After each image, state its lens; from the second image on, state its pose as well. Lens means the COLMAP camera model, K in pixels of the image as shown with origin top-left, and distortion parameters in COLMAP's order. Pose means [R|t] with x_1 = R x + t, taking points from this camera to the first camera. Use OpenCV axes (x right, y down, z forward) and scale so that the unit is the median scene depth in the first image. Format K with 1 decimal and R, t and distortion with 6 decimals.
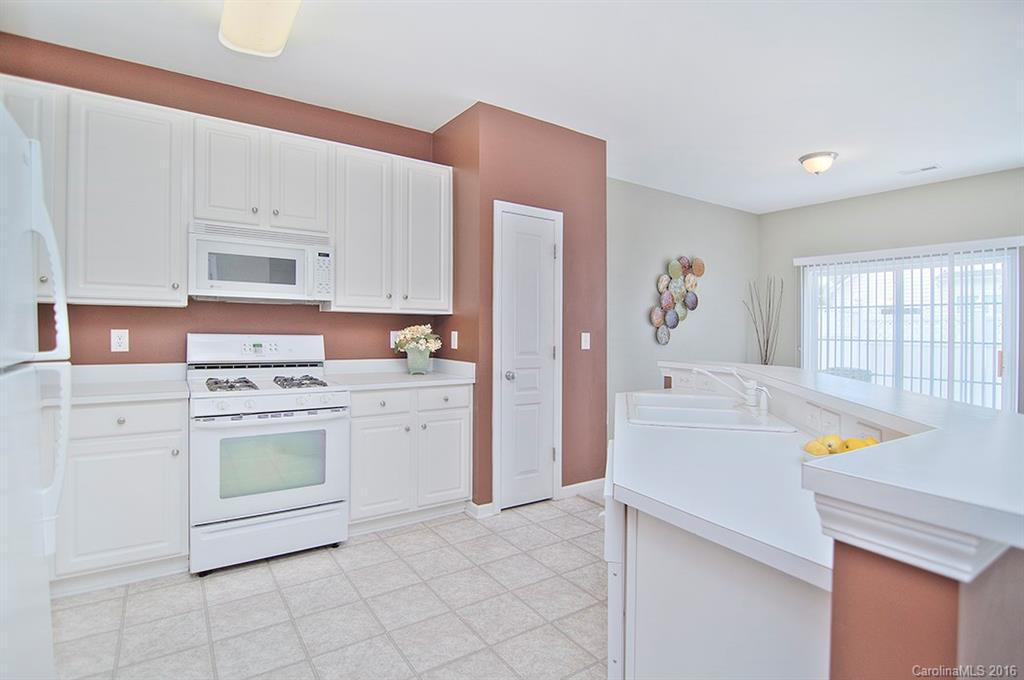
lens RADIAL K [[509.0, 0, 514.9], [0, 509.0, 342.5], [0, 0, 1]] dist [-0.003060, -0.001219]
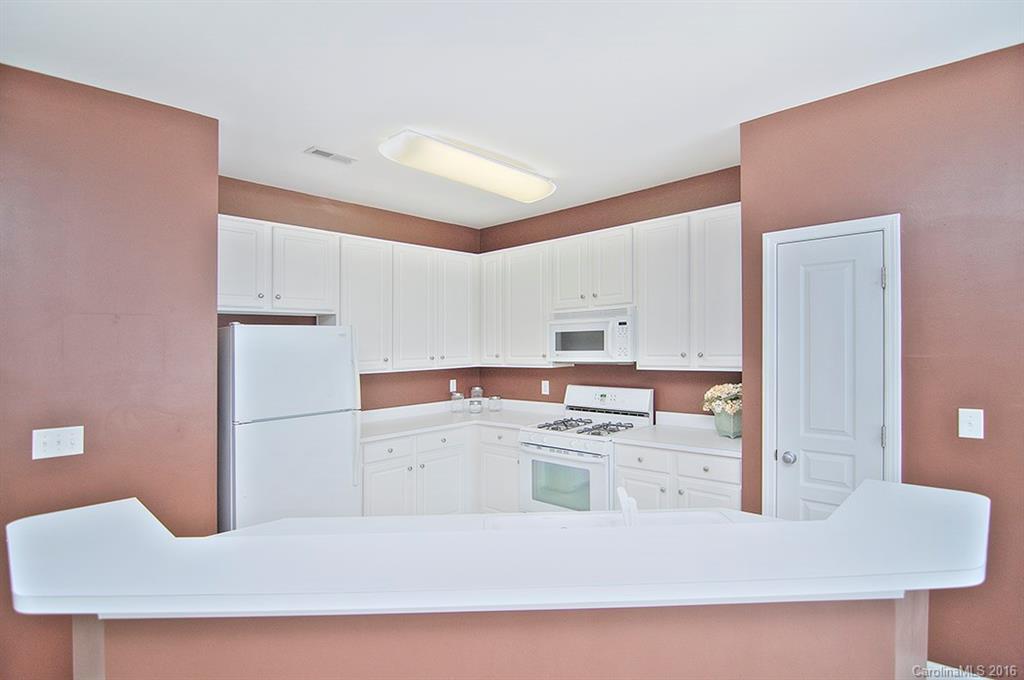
lens RADIAL K [[509.0, 0, 514.9], [0, 509.0, 342.5], [0, 0, 1]] dist [-0.003060, -0.001219]
pose [[0.215854, -0.026153, -0.976075, 0.726459], [-0.001843, 0.999629, -0.027191, -0.095101], [0.976424, 0.007669, 0.215726, 0.497789]]
